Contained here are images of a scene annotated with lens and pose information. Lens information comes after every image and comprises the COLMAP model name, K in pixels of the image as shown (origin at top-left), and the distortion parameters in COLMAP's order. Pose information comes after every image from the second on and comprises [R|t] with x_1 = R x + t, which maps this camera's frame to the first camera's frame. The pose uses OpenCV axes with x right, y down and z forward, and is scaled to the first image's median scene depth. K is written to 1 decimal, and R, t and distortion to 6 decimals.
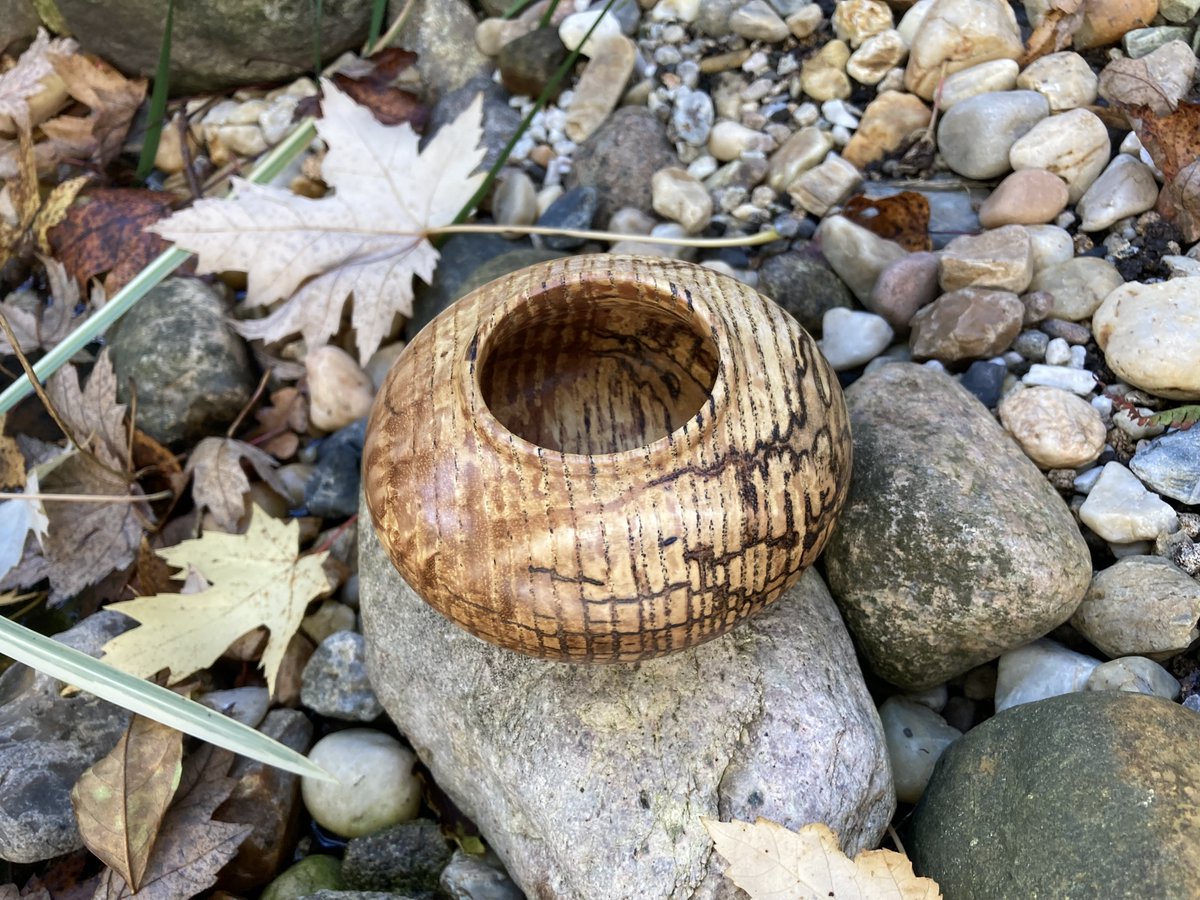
lens RADIAL K [[994.5, 0, 600.0], [0, 994.5, 450.0], [0, 0, 1]] dist [0.000407, -0.000290]
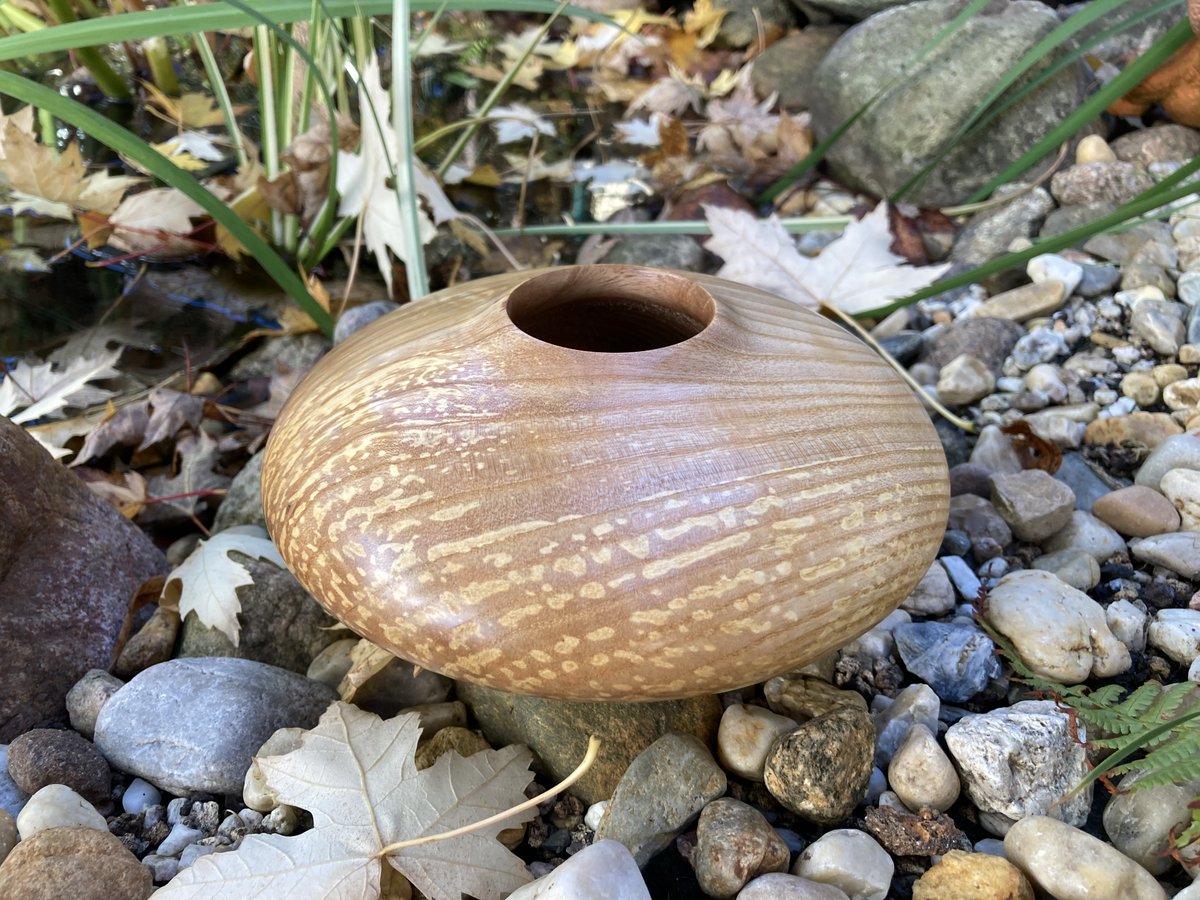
lens RADIAL K [[1000.2, 0, 606.8], [0, 1000.2, 435.2], [0, 0, 1]] dist [-0.040379, 0.096519]
pose [[0.541776, 0.611675, -0.576483, 1.014818], [-0.715823, 0.695253, 0.064968, 0.045402], [0.440541, 0.377462, 0.814522, -0.276231]]
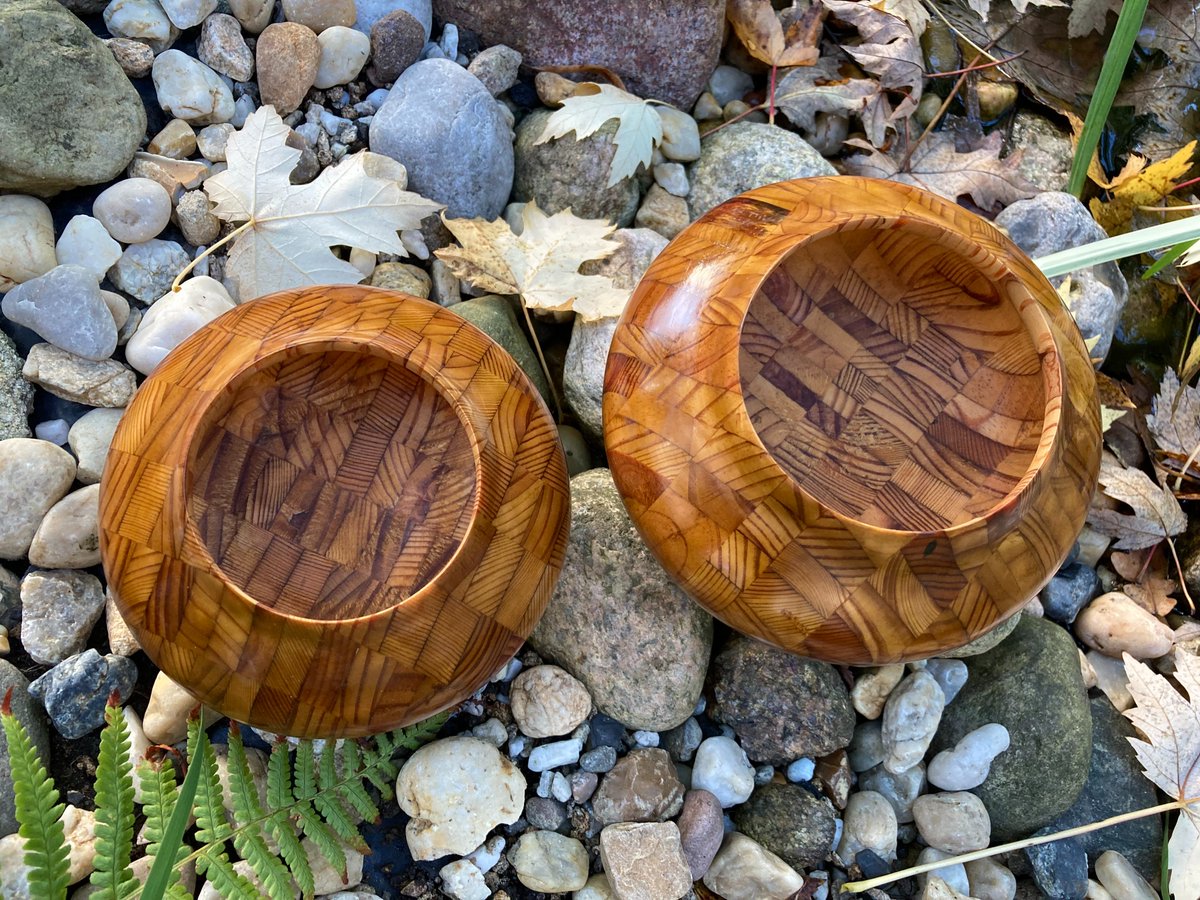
lens RADIAL K [[1011.5, 0, 592.0], [0, 1011.5, 447.3], [0, 0, 1]] dist [-0.019994, 0.015261]
pose [[-0.876487, 0.476068, -0.071618, 0.416489], [-0.365752, -0.561751, 0.742065, -0.990497], [0.313042, 0.676605, 0.666491, -0.080996]]
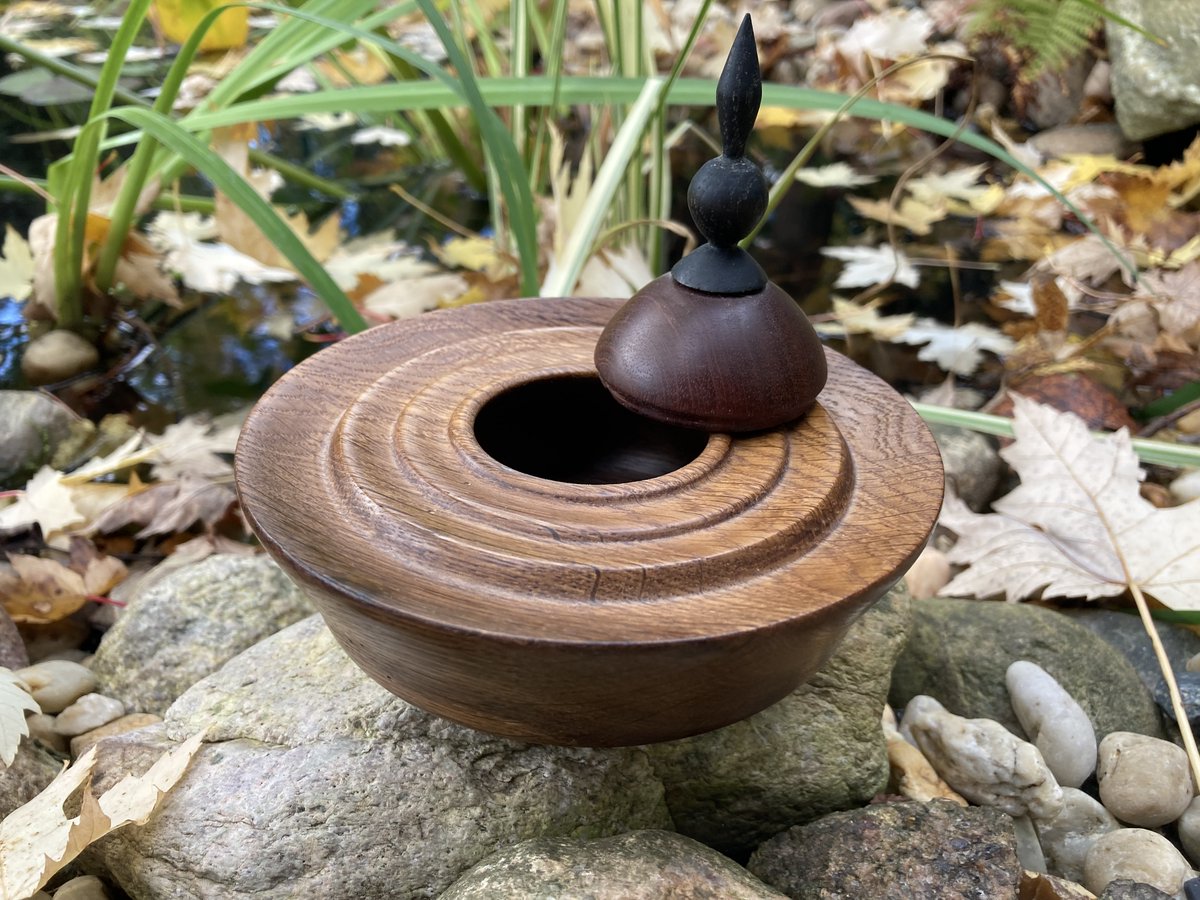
lens RADIAL K [[1011.5, 0, 592.0], [0, 1011.5, 447.3], [0, 0, 1]] dist [-0.019994, 0.015261]
pose [[0.042037, 0.591952, -0.804876, 0.731759], [-0.767656, 0.534751, 0.353193, -0.429139], [0.639482, 0.603021, 0.476895, 0.505619]]
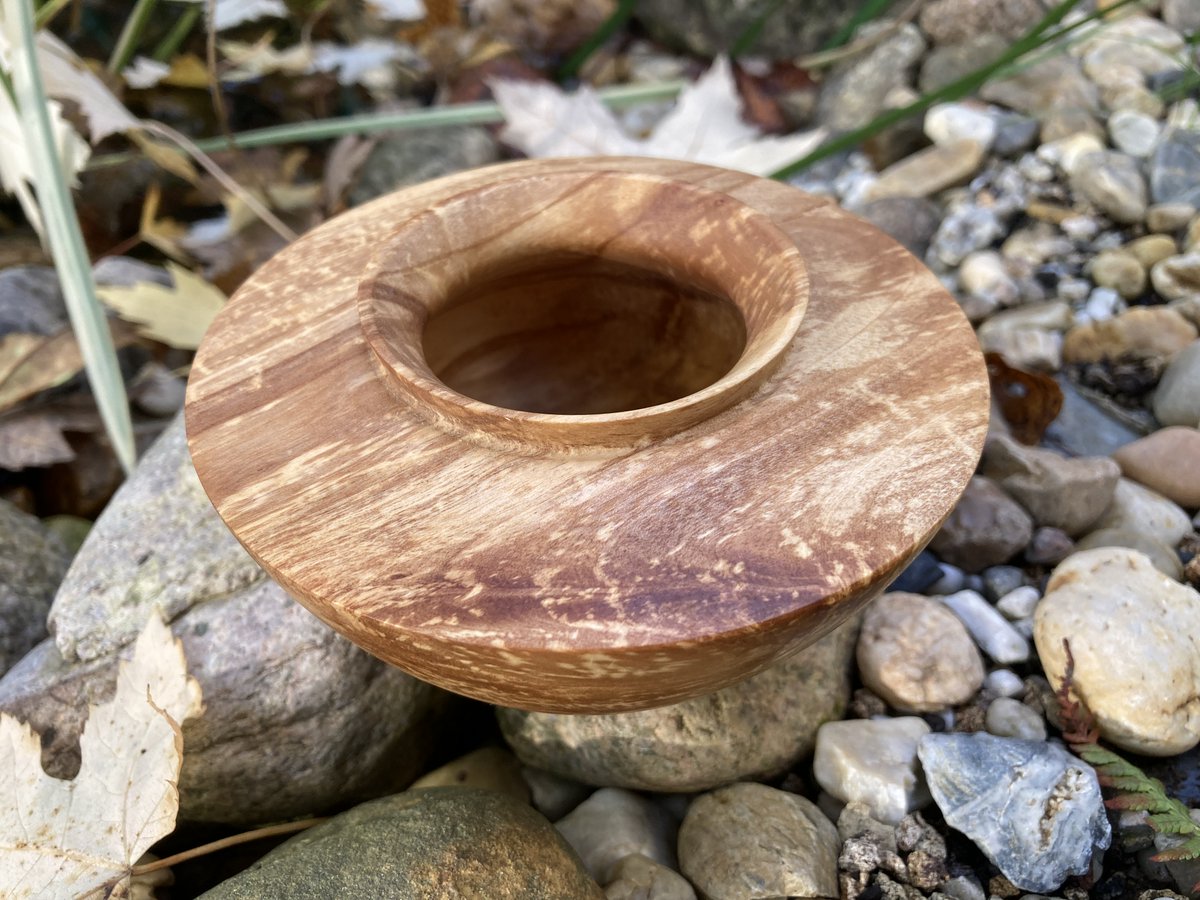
lens RADIAL K [[1021.0, 0, 594.1], [0, 1021.0, 449.9], [0, 0, 1]] dist [-0.089666, 0.154041]
pose [[0.701937, 0.576510, -0.418234, 0.619531], [-0.624095, 0.780815, 0.028865, -0.016818], [0.343205, 0.240757, 0.907880, 0.236102]]
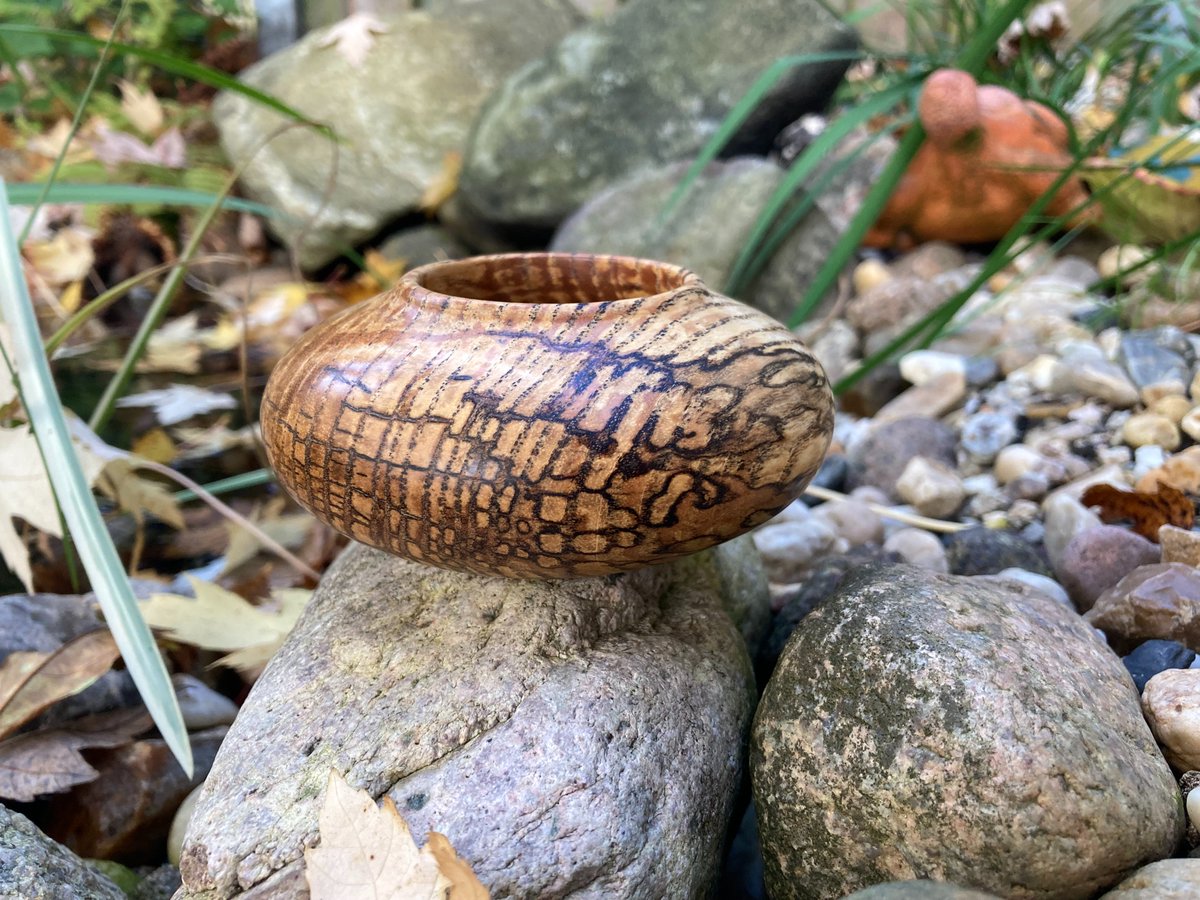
lens RADIAL K [[1010.8, 0, 609.0], [0, 1010.8, 450.6], [0, 0, 1]] dist [-0.001948, -0.024512]
pose [[0.824208, 0.265551, -0.500164, 0.490248], [-0.478710, 0.798562, -0.364876, 0.313920], [0.302519, 0.540167, 0.785303, 0.334122]]
